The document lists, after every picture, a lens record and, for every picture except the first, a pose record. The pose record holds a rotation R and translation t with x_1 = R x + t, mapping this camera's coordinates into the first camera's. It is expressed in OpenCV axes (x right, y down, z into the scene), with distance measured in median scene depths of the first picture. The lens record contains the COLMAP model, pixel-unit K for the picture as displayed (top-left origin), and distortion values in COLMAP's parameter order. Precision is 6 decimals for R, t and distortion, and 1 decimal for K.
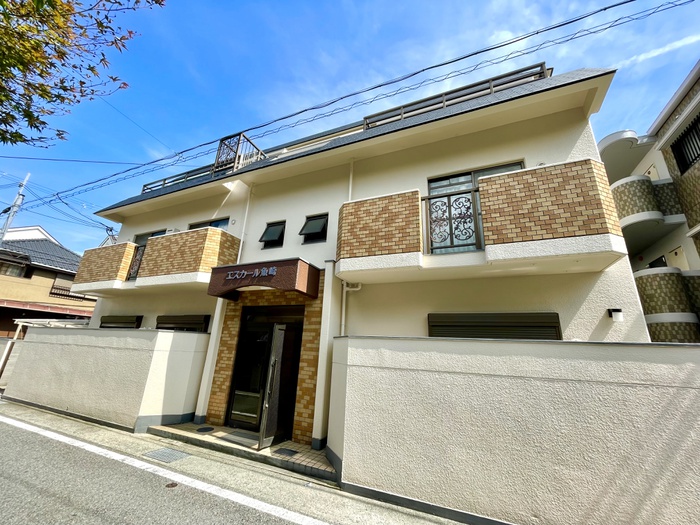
lens RADIAL K [[283.7, 0, 347.4], [0, 283.7, 257.5], [0, 0, 1]] dist [-0.003025, 0.000538]
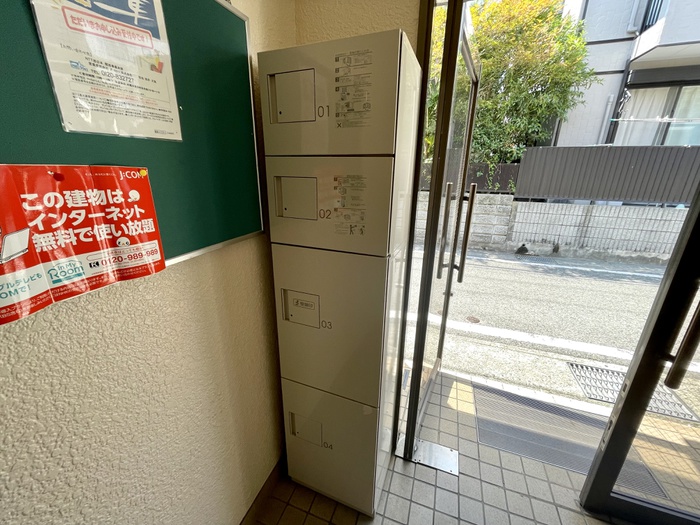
lens RADIAL K [[283.7, 0, 347.4], [0, 283.7, 261.7], [0, 0, 1]] dist [-0.003025, 0.000538]
pose [[-0.995680, -0.032786, -0.086868, -0.136287], [-0.032028, 0.999436, -0.010102, 0.647199], [0.087151, -0.007276, -0.996169, 1.882139]]
